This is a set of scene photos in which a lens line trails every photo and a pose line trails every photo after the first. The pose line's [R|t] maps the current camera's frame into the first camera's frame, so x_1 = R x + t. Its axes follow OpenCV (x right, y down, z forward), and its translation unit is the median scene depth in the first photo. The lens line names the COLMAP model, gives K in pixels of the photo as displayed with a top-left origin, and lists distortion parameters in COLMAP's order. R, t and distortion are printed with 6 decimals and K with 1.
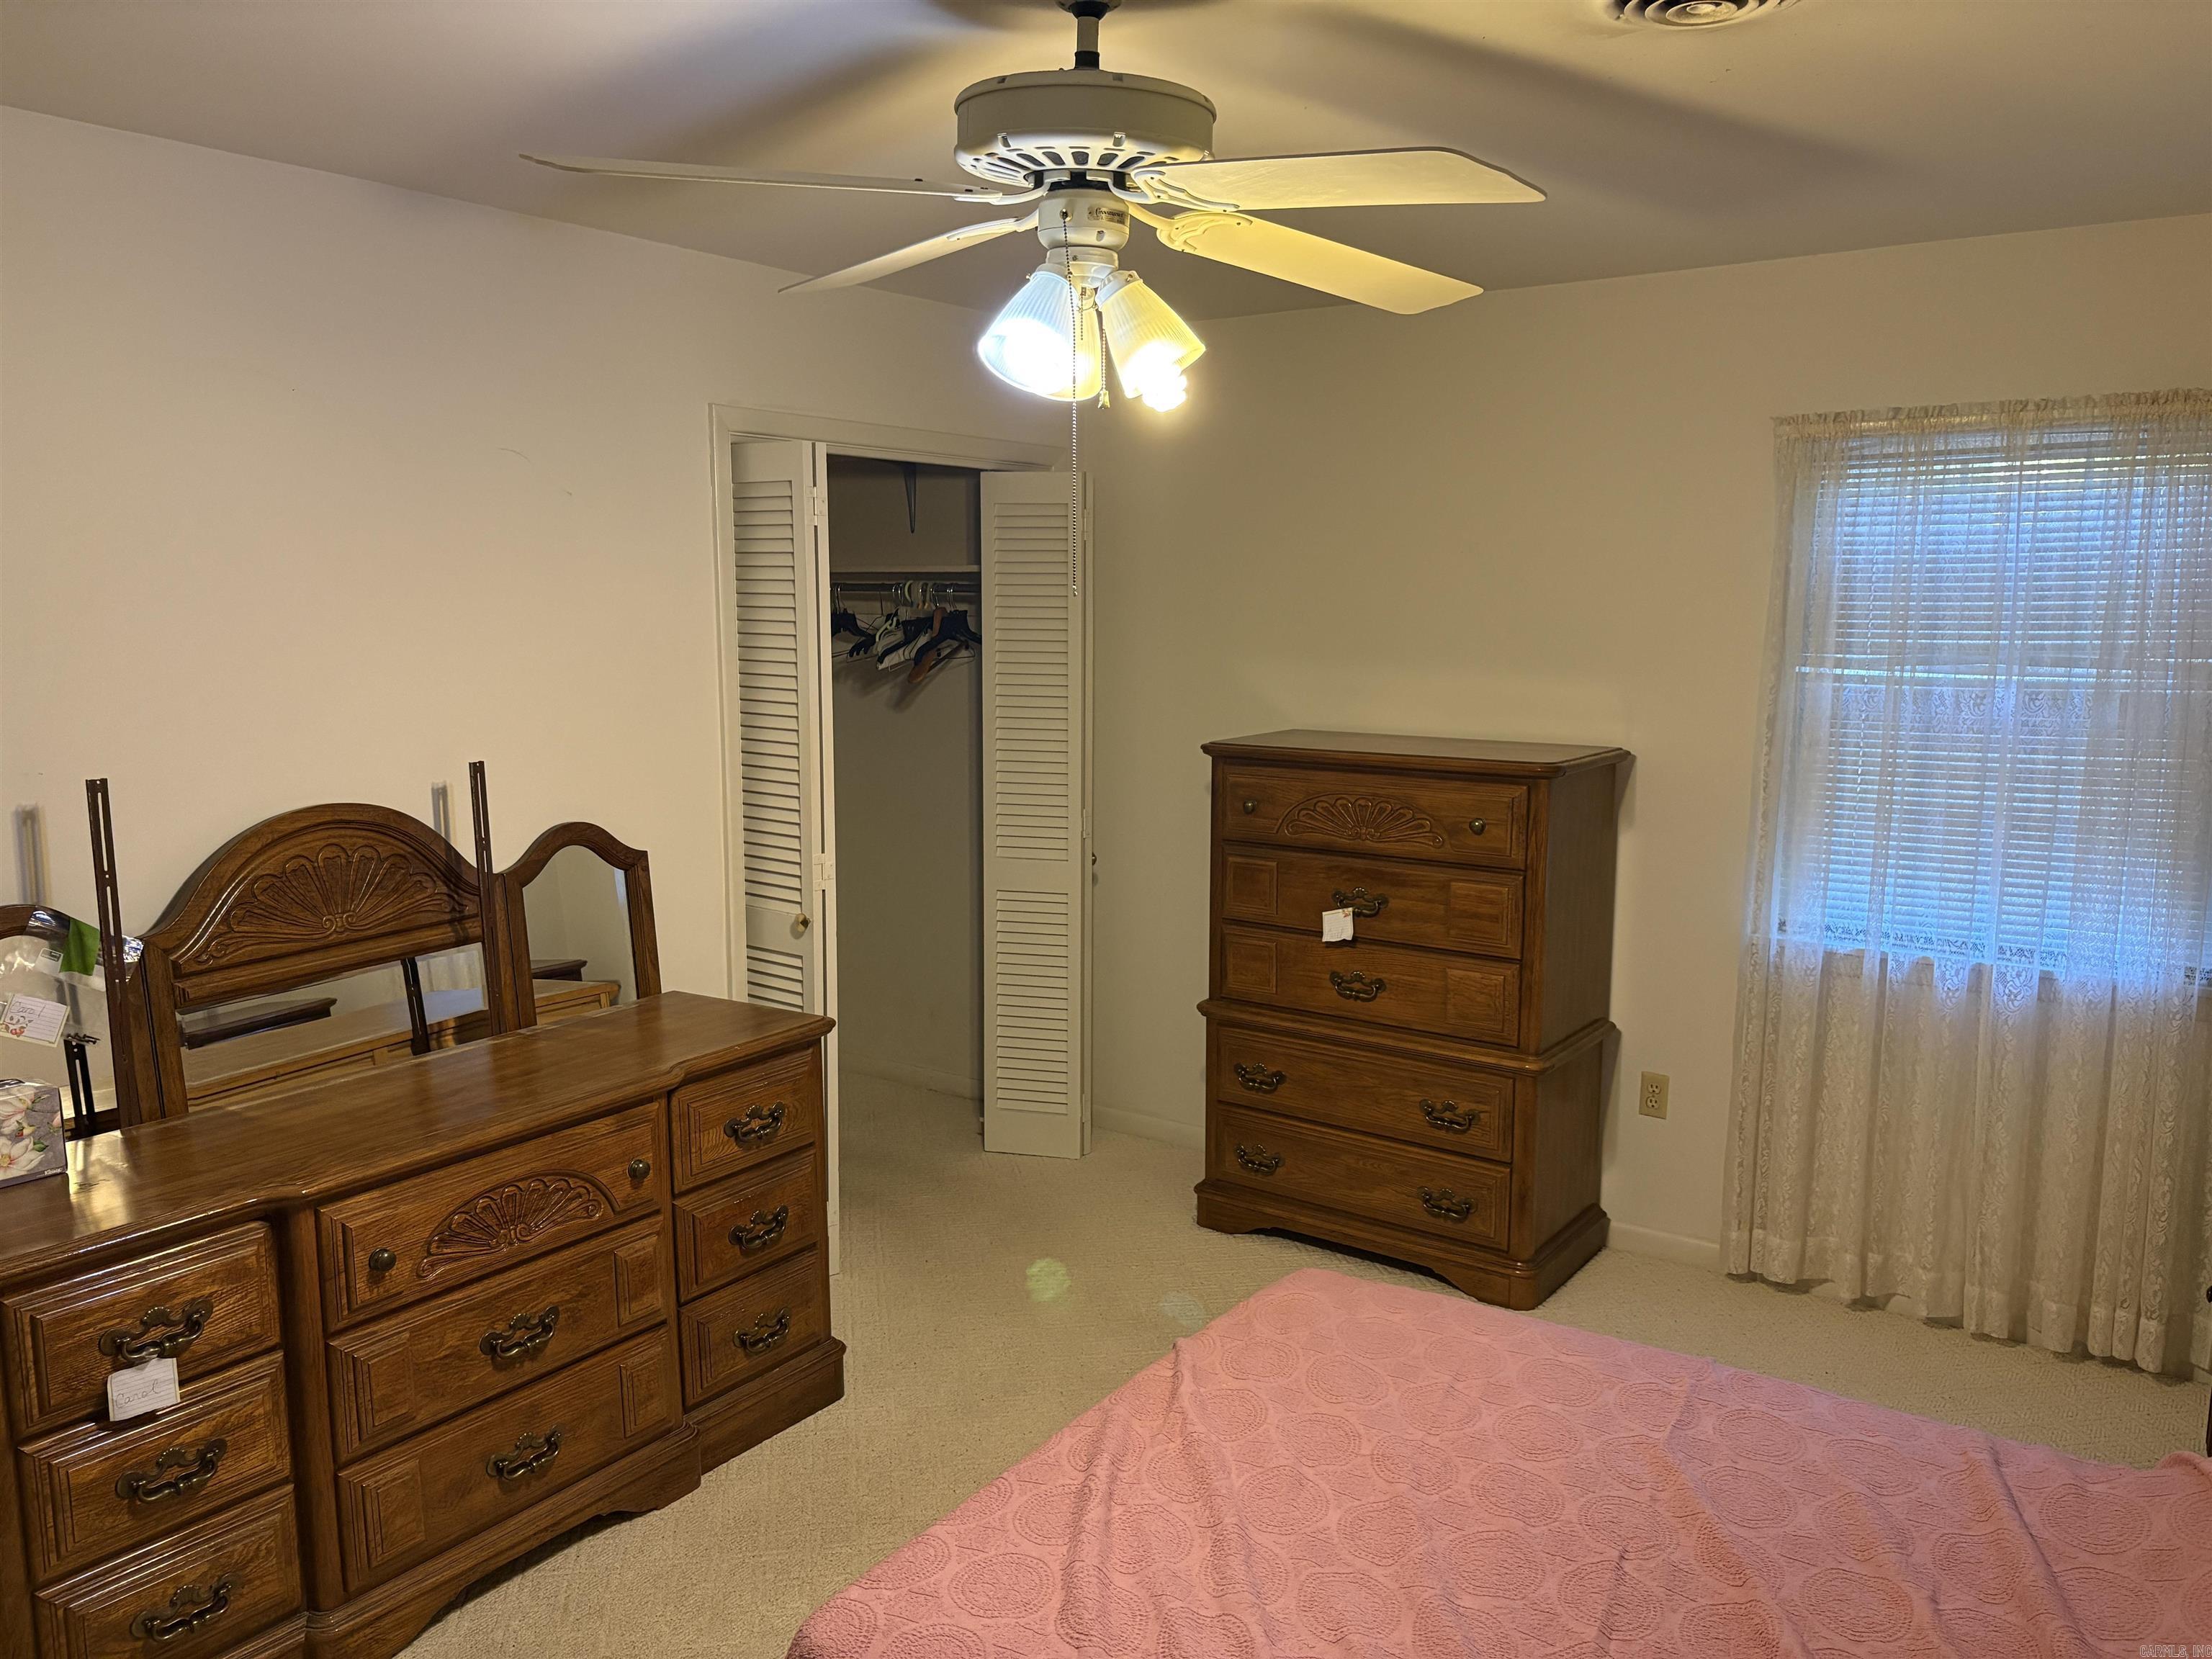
lens RADIAL K [[1687.8, 0, 1117.7], [0, 1687.8, 833.4], [0, 0, 1]] dist [0.012877, -0.001664]
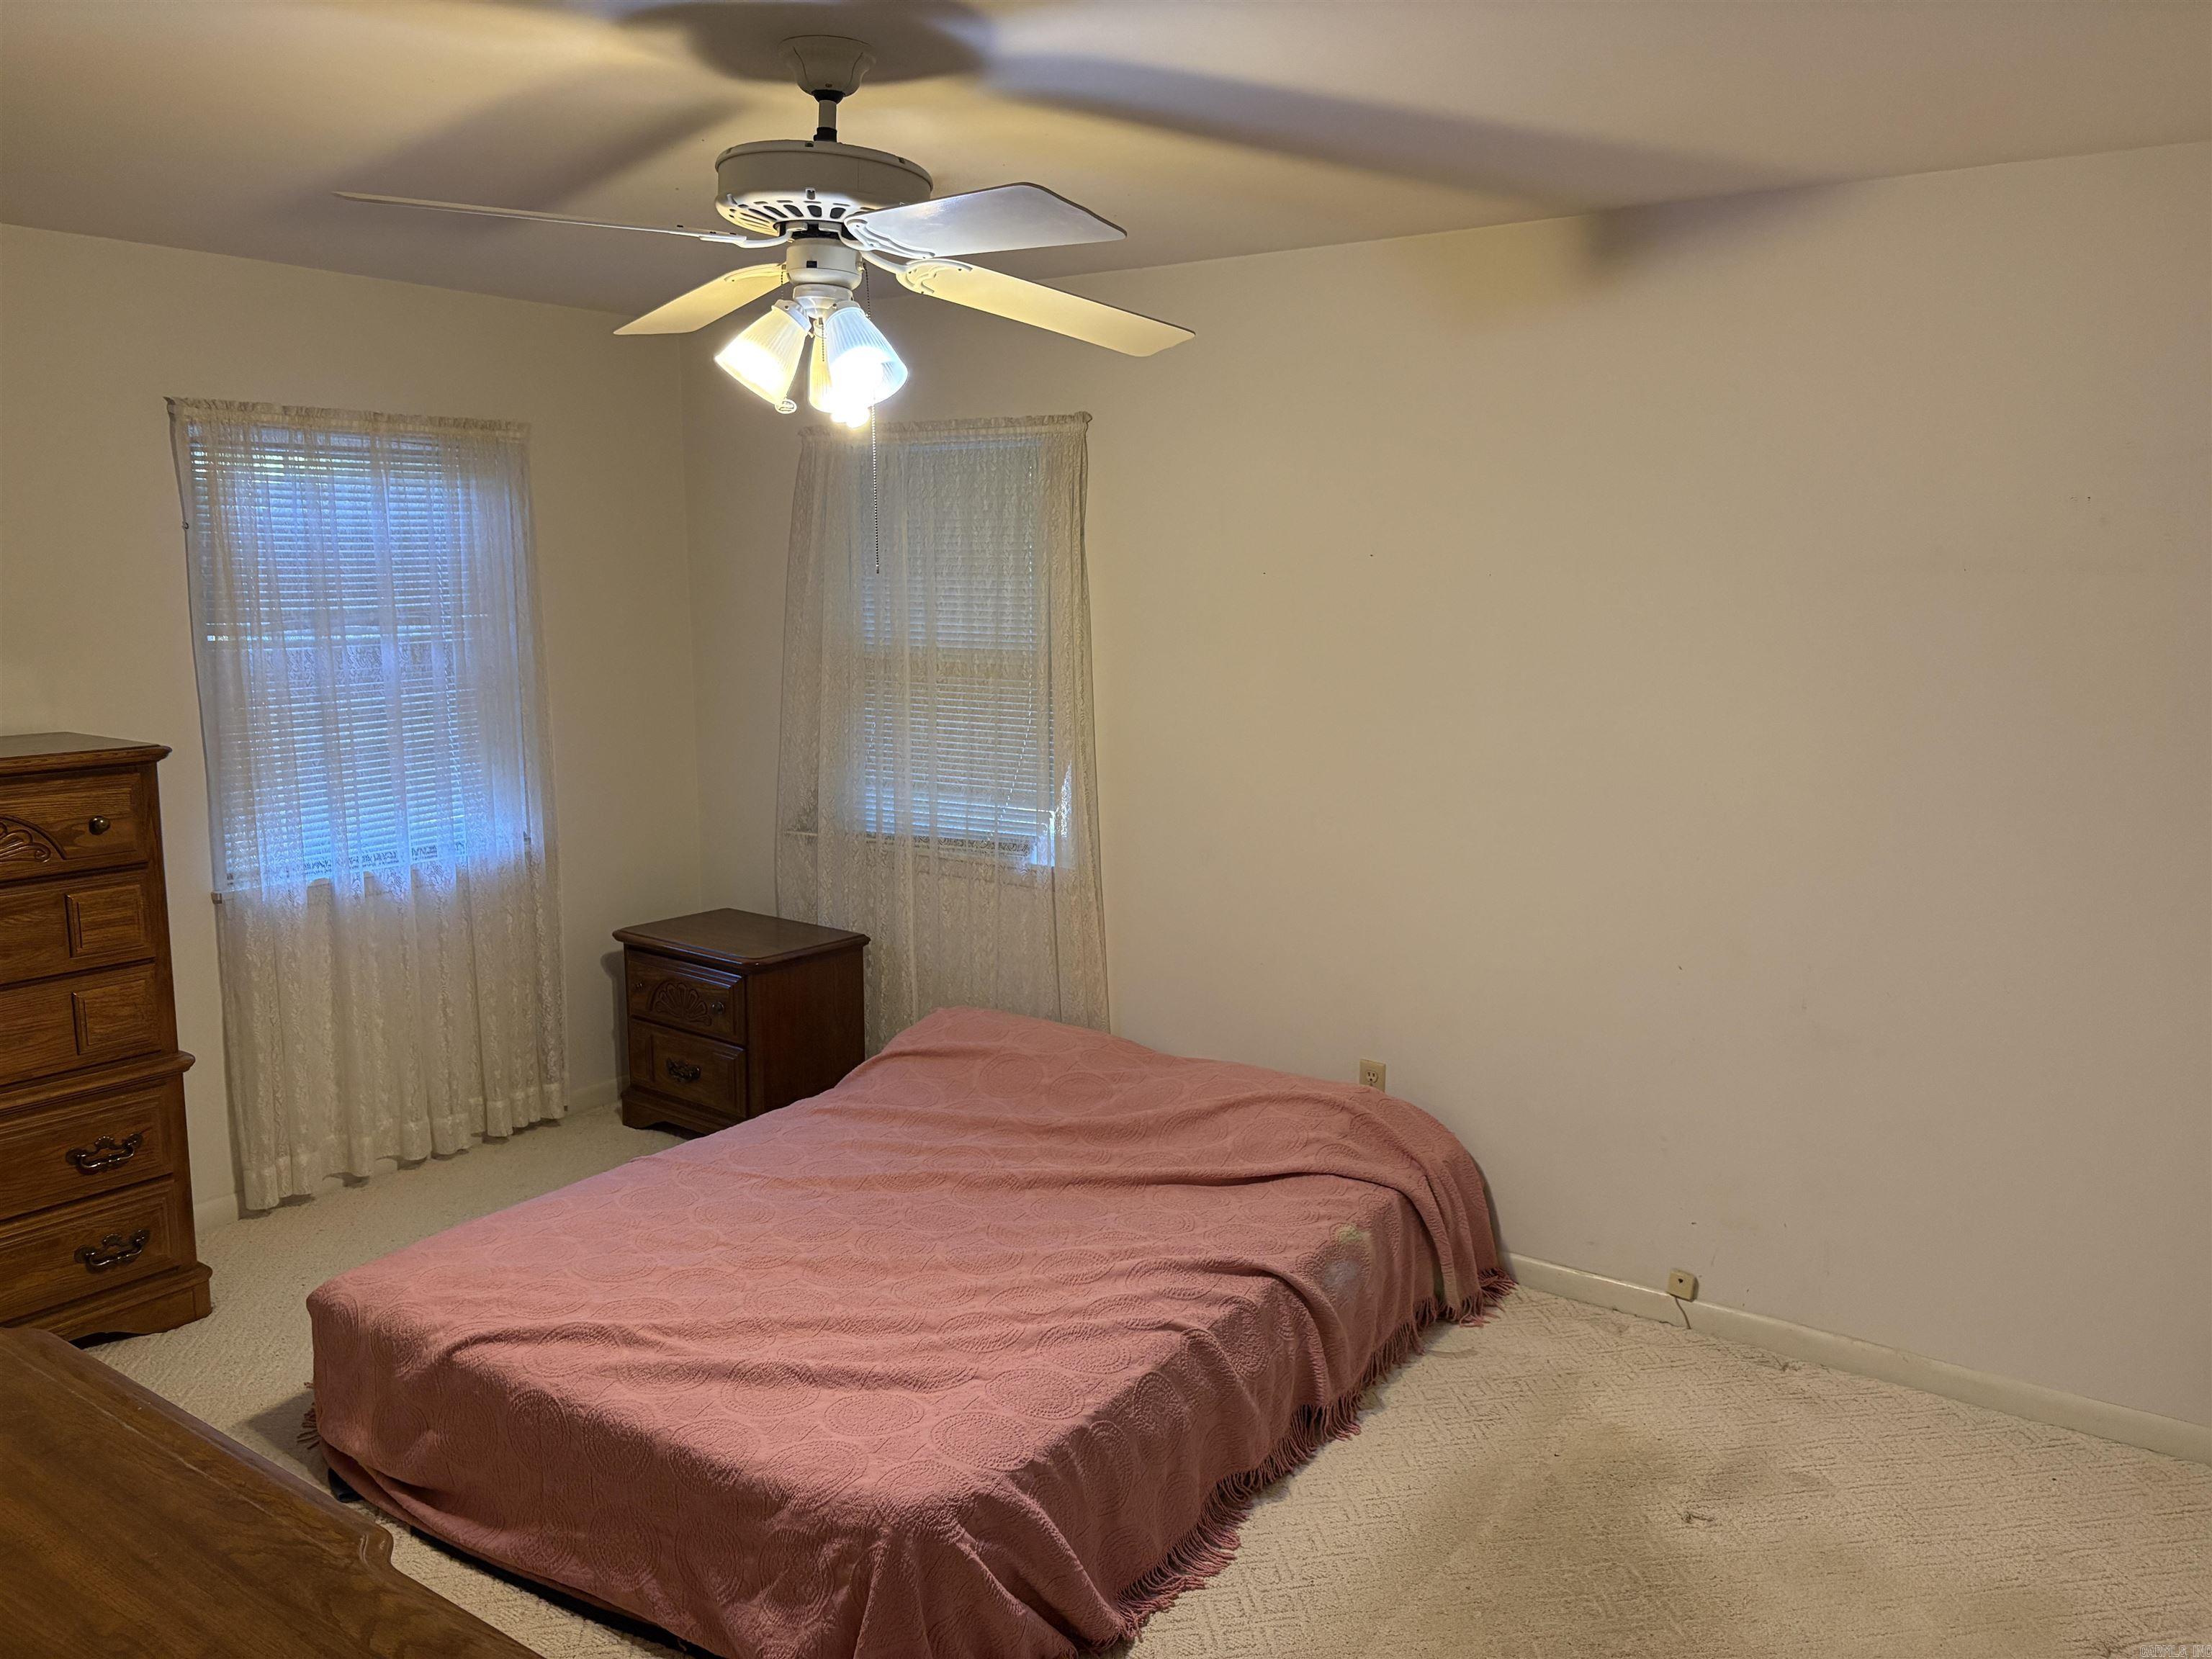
lens RADIAL K [[1687.8, 0, 1117.7], [0, 1687.8, 833.4], [0, 0, 1]] dist [0.012877, -0.001664]
pose [[-0.004230, -0.156778, 0.987625, -0.737020], [0.140977, 0.977676, 0.155802, -0.068806], [-0.990004, 0.139892, 0.017966, 0.474354]]
